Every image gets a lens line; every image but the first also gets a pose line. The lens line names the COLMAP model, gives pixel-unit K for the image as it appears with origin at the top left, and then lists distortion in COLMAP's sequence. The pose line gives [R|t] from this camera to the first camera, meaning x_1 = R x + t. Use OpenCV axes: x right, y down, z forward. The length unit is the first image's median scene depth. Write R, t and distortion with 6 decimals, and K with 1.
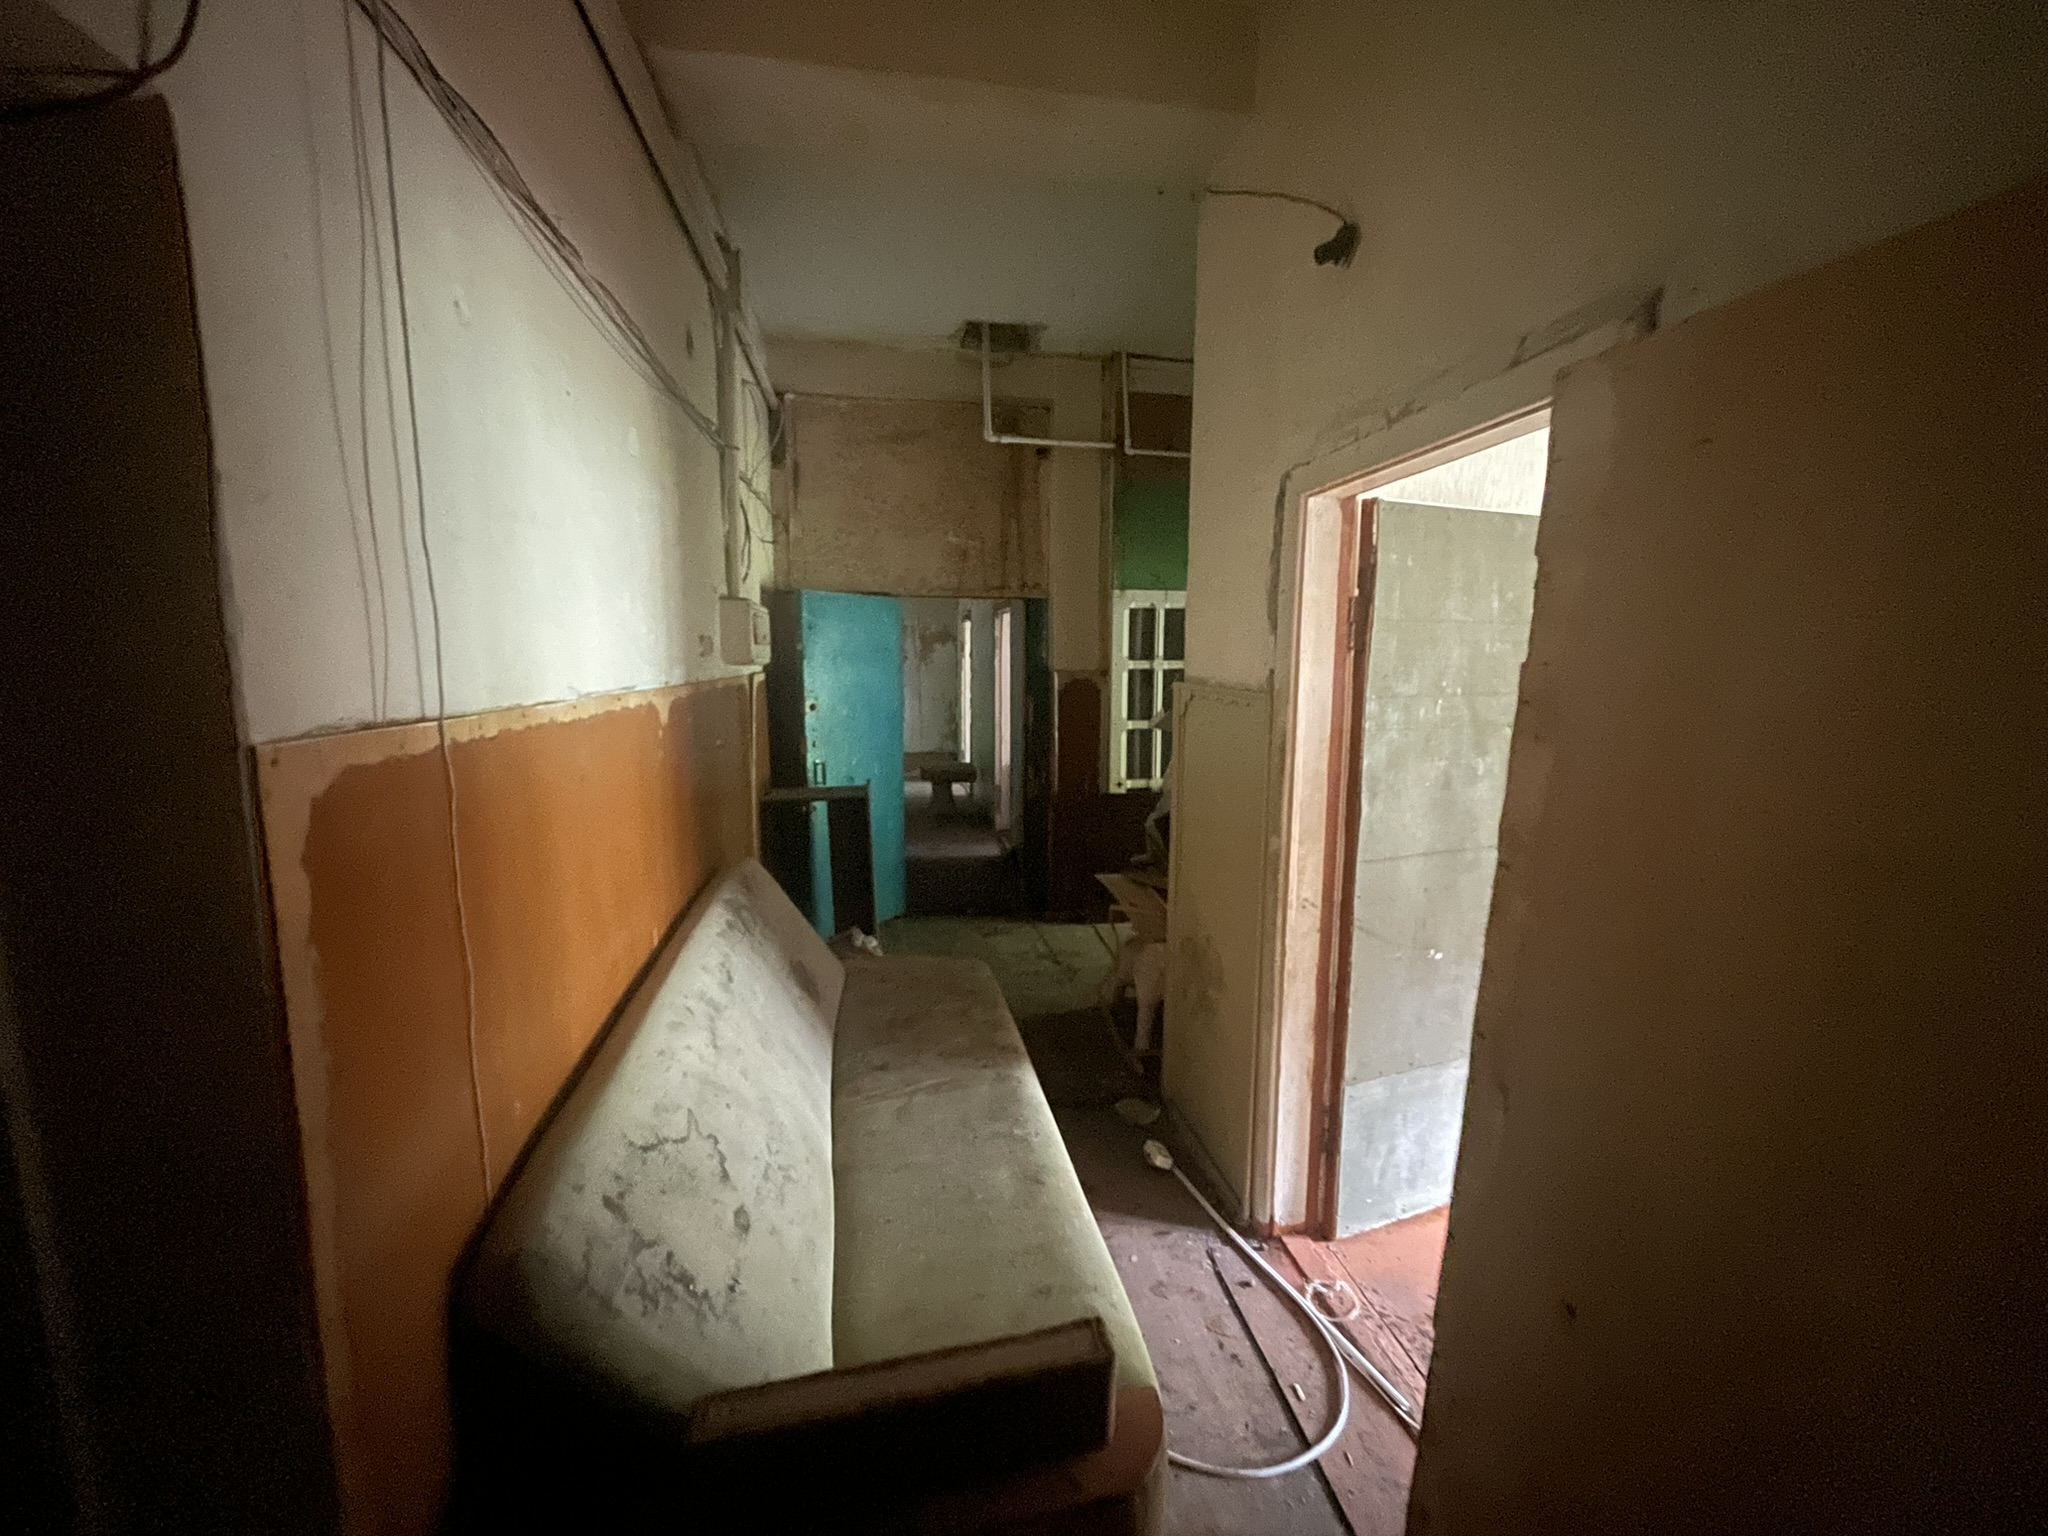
lens RADIAL K [[834.2, 0, 1029.7], [0, 834.2, 767.6], [0, 0, 1]] dist [0.002688, -0.000370]
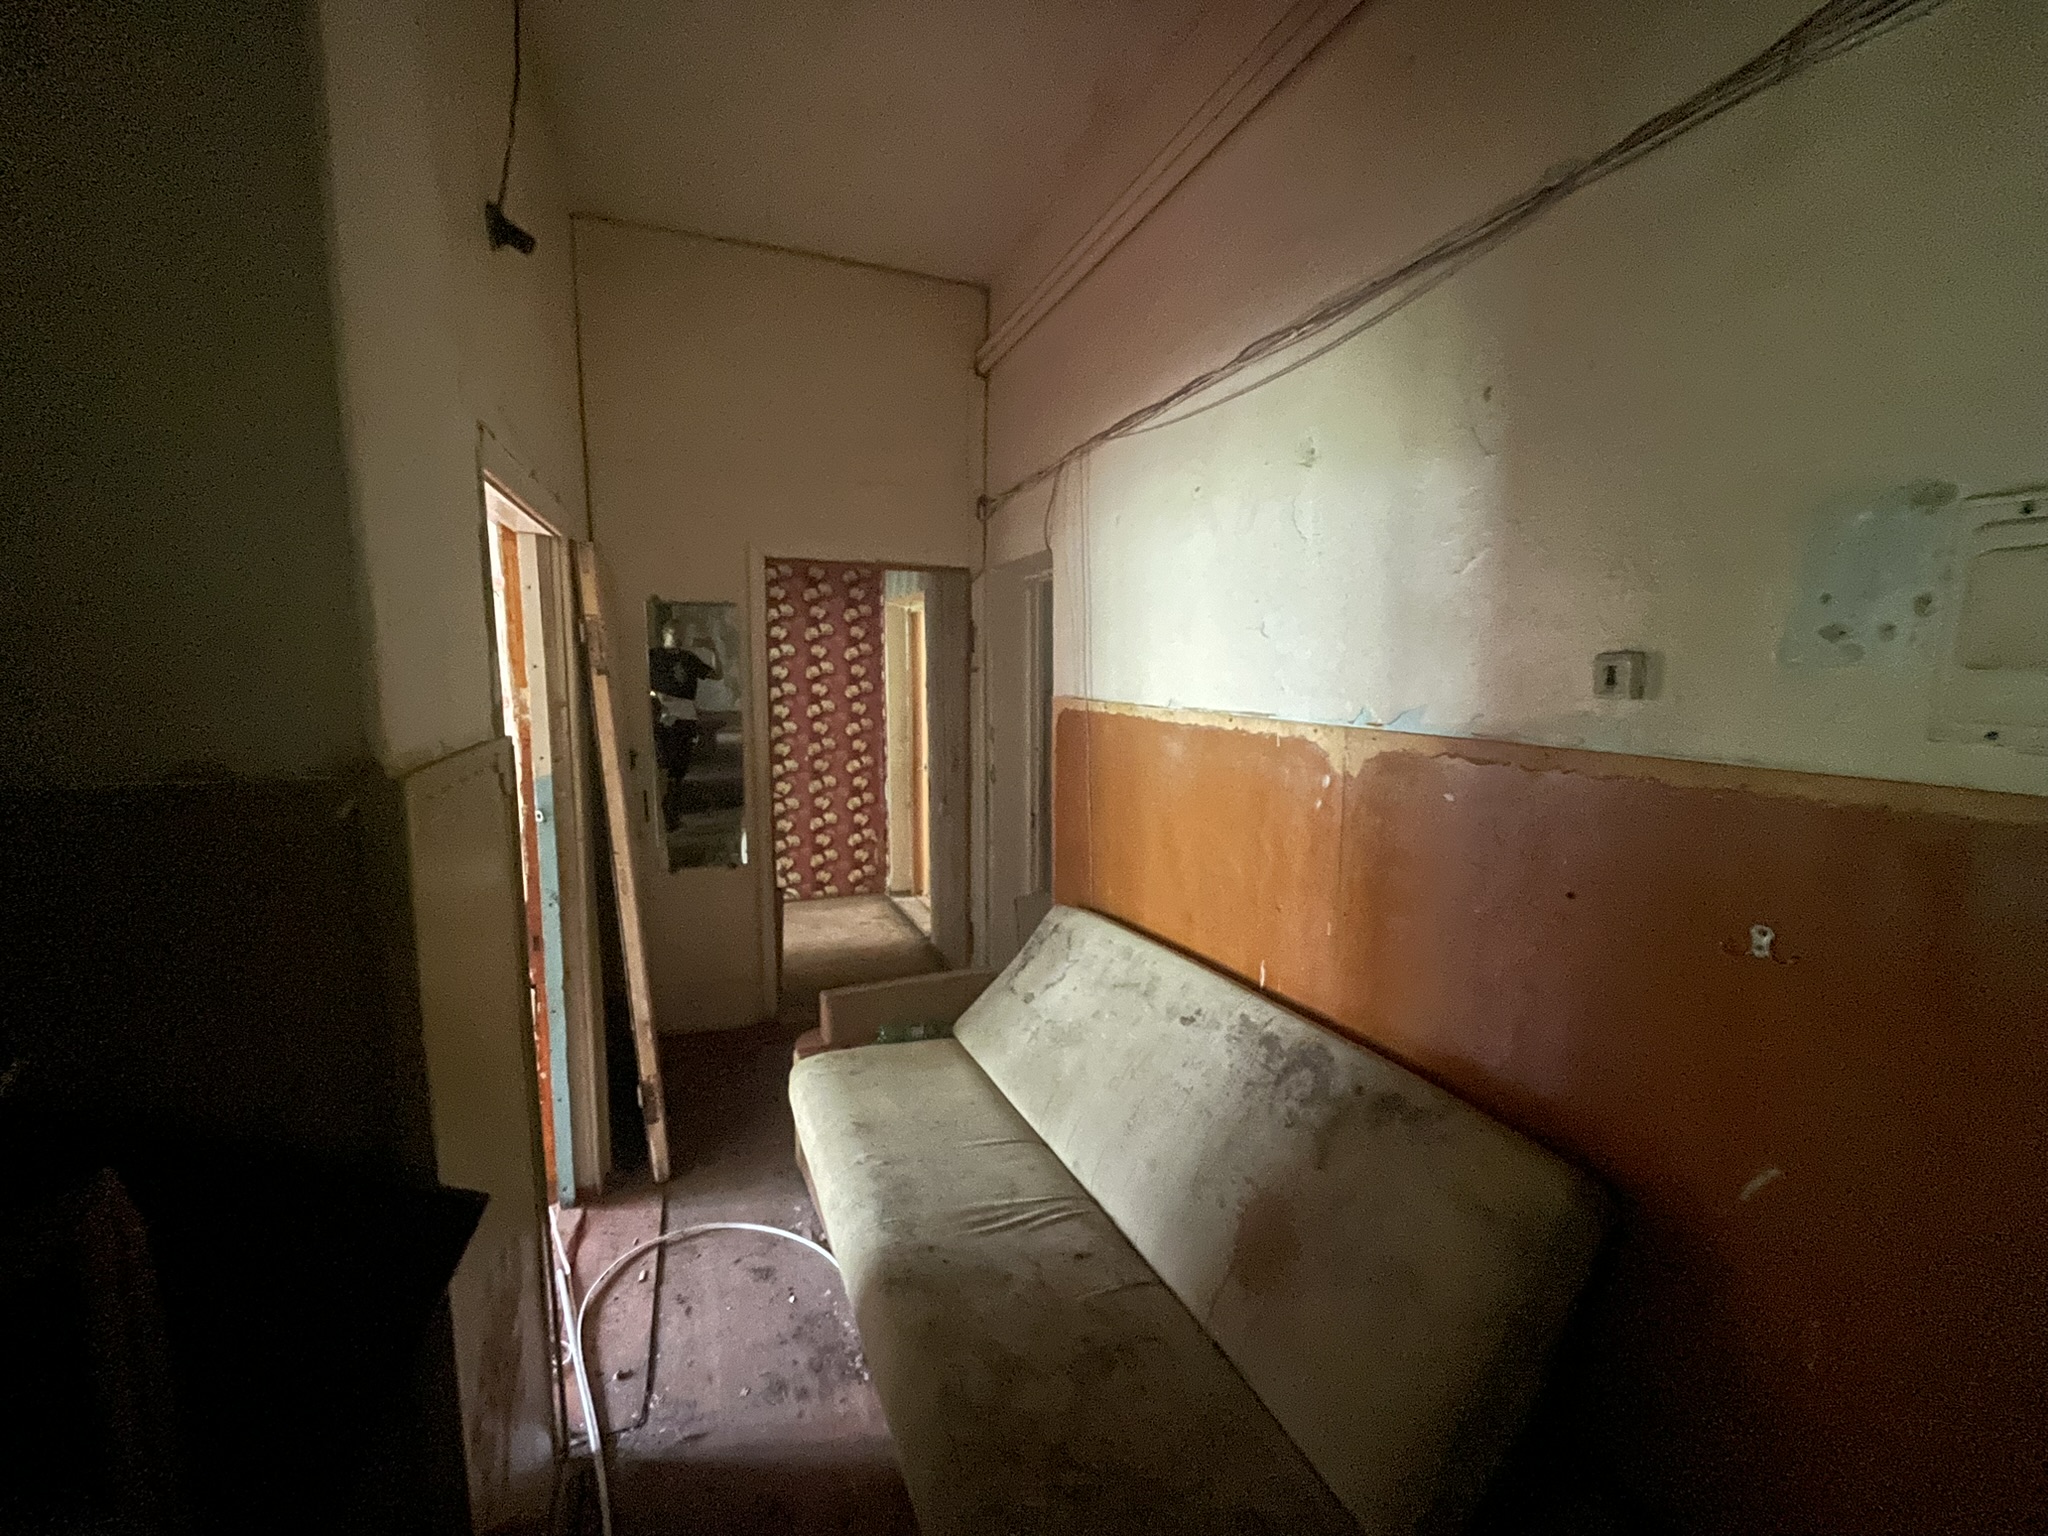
lens RADIAL K [[834.2, 0, 1025.1], [0, 834.2, 763.2], [0, 0, 1]] dist [0.002688, -0.000370]
pose [[-0.979112, 0.016356, -0.202662, 0.003337], [-0.034891, 0.968457, 0.246727, -0.104760], [0.200305, 0.248644, -0.947657, 0.722954]]
